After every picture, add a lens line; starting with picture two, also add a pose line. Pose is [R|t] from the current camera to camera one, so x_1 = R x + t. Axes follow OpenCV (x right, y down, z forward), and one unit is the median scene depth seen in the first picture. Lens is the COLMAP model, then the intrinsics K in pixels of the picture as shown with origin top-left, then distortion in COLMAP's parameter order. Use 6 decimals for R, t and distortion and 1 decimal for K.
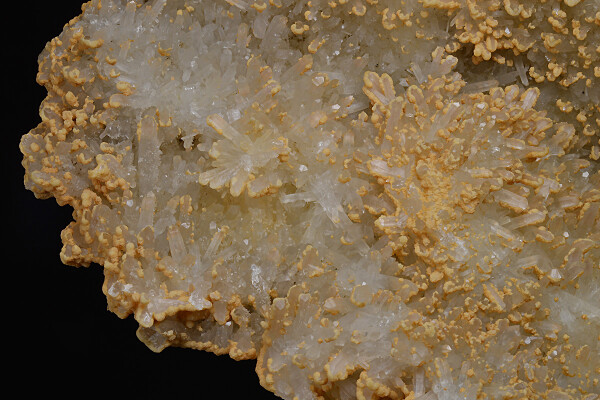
lens RADIAL K [[1601.6, 0, 299.3], [0, 1601.6, 198.0], [0, 0, 1]] dist [-0.037644, 0.000000]
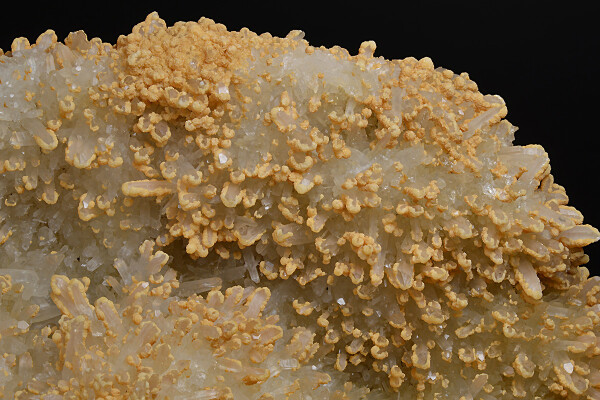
lens RADIAL K [[1601.6, 0, 300.3], [0, 1601.6, 200.6], [0, 0, 1]] dist [-0.037644, 0.000000]
pose [[0.999761, -0.007631, 0.020466, 0.151212], [0.007692, 0.999966, -0.002873, -0.113133], [-0.020443, 0.003030, 0.999786, 0.169839]]
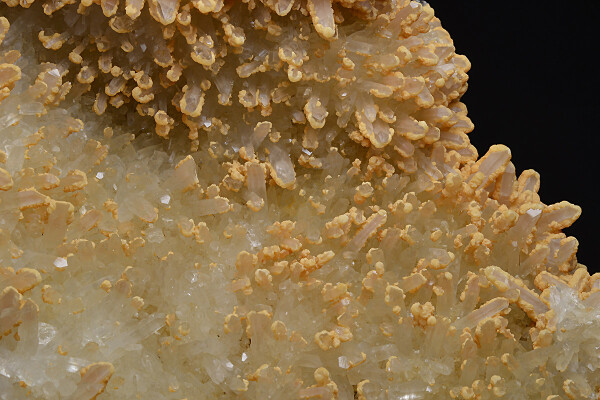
lens RADIAL K [[1601.6, 0, 300.2], [0, 1601.6, 199.8], [0, 0, 1]] dist [-0.037644, 0.000000]
pose [[0.999977, 0.004453, -0.005203, 0.284179], [-0.002917, 0.964314, 0.264747, -0.178710], [0.006196, -0.264725, 0.964304, 0.318623]]
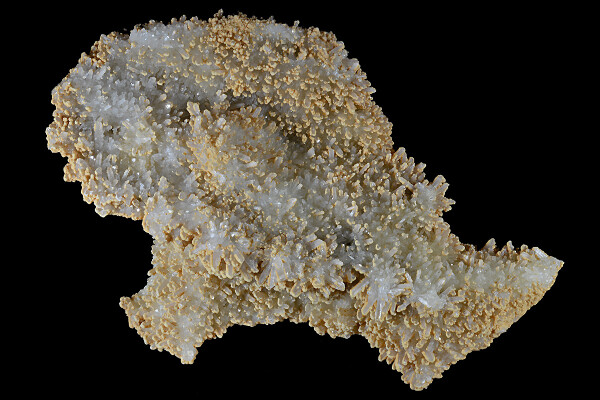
lens RADIAL K [[1601.6, 0, 300.6], [0, 1601.6, 199.0], [0, 0, 1]] dist [-0.037644, 0.000000]
pose [[0.999047, 0.003953, 0.043459, 0.106972], [-0.009395, 0.992016, 0.125762, -0.239048], [-0.042615, -0.126051, 0.991108, -1.429837]]
